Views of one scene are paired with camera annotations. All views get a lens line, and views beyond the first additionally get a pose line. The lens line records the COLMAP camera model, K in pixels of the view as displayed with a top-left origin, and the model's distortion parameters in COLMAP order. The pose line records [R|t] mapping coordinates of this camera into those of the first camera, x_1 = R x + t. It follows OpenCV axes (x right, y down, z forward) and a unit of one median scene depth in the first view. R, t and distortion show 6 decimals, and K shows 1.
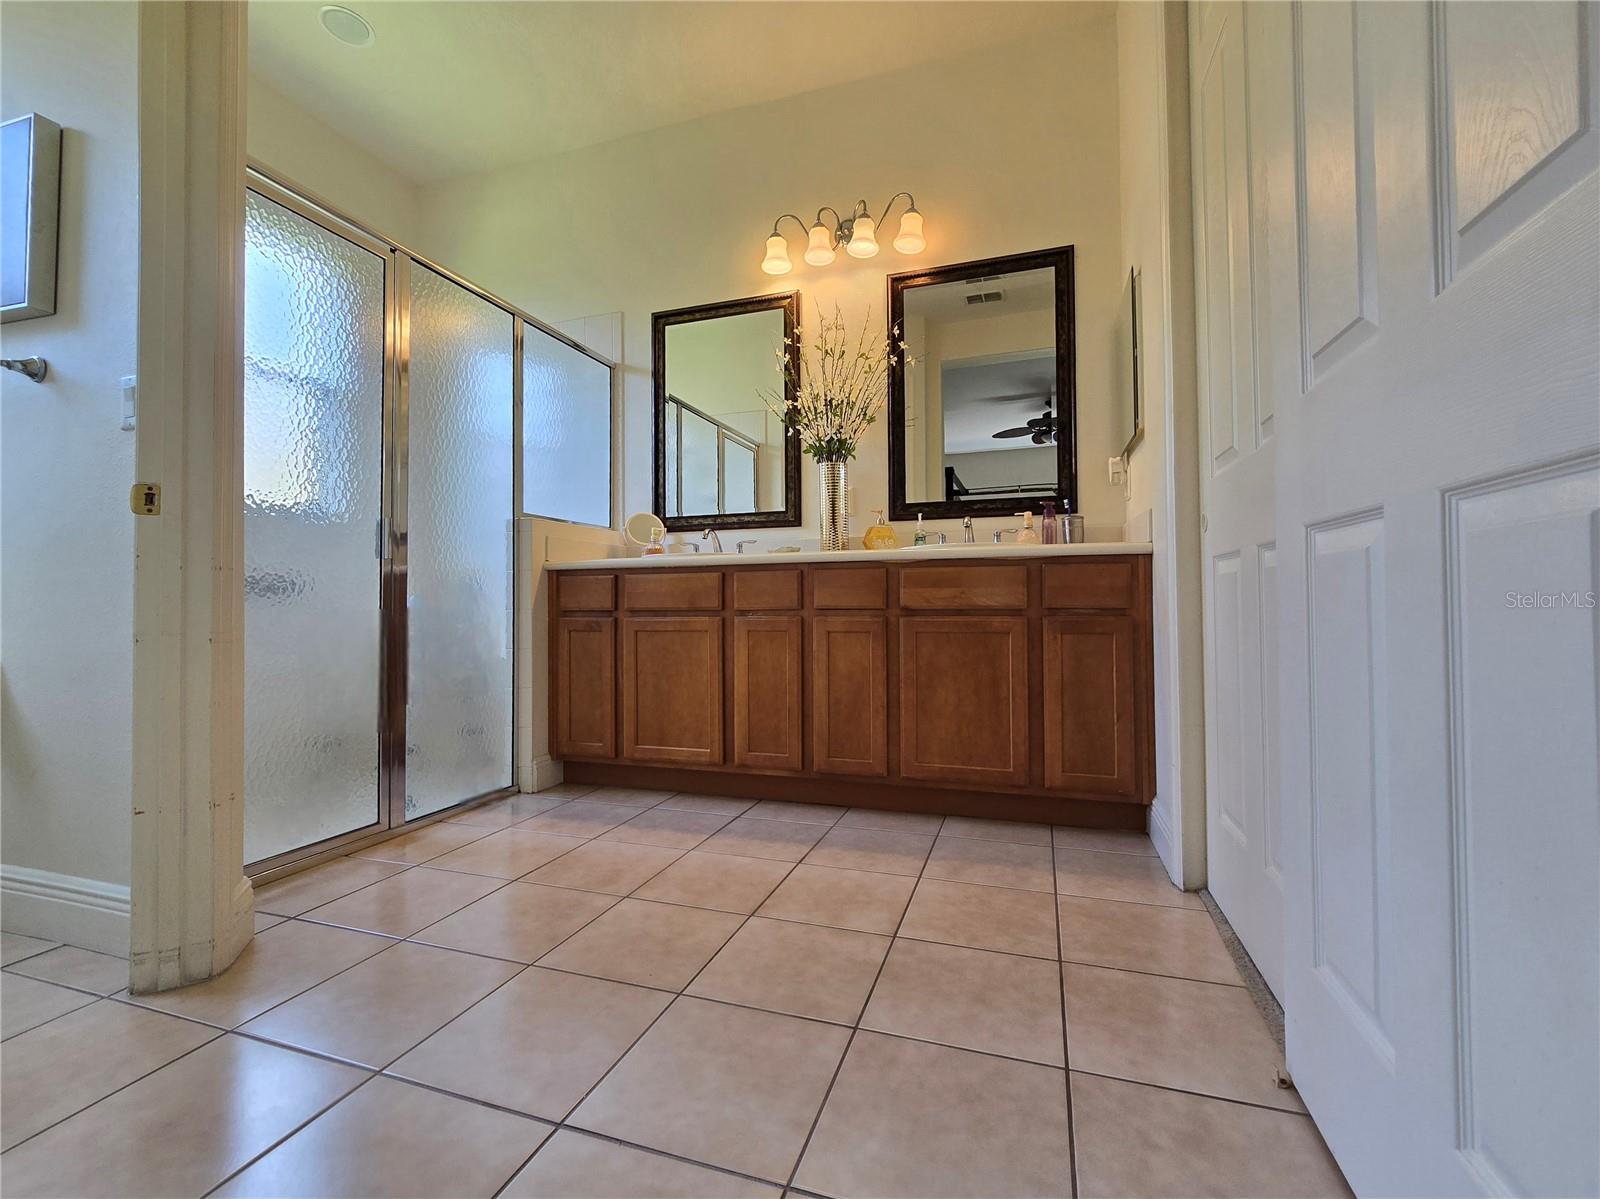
lens RADIAL K [[699.0, 0, 795.2], [0, 699.0, 597.8], [0, 0, 1]] dist [-0.003532, 0.000882]
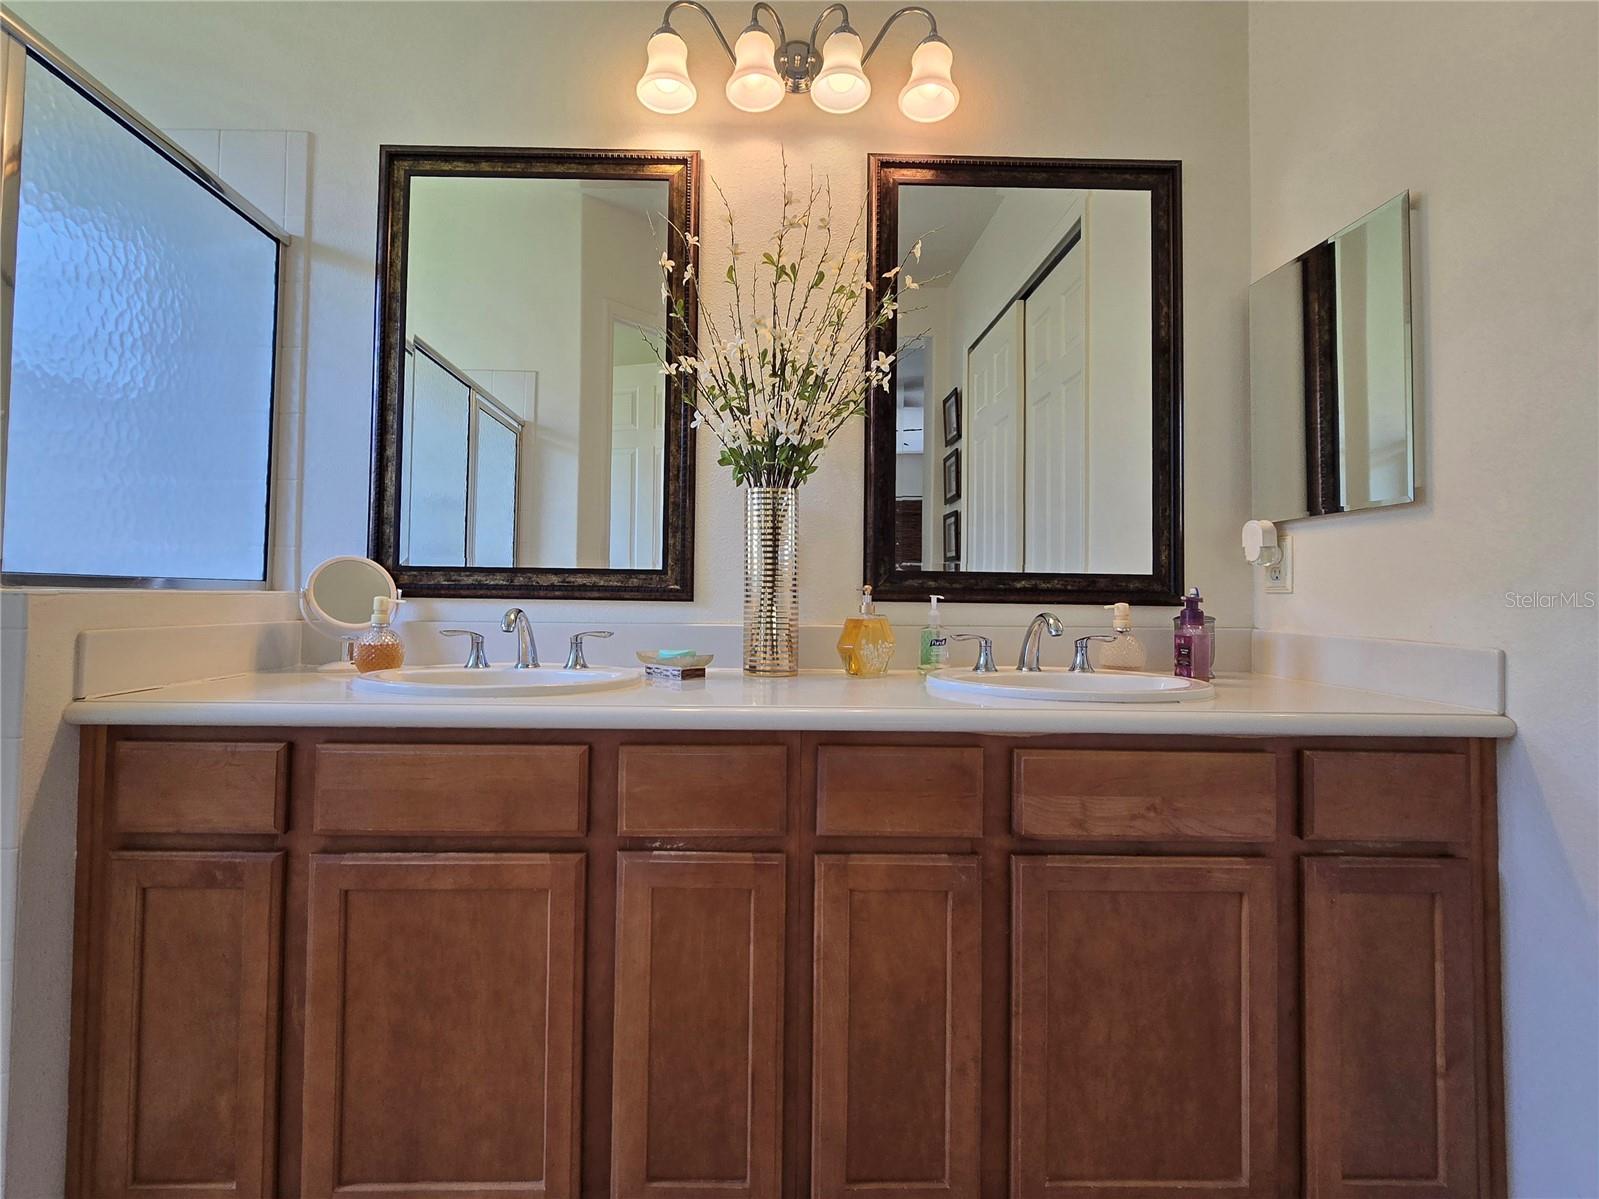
lens RADIAL K [[635.0, 0, 665.6], [0, 635.0, 552.9], [0, 0, 1]] dist [-0.003778, -0.000159]
pose [[0.942539, 0.027848, 0.332934, -0.177995], [-0.023114, 0.999568, -0.018171, -0.135747], [-0.333296, 0.009431, 0.942775, 0.589395]]
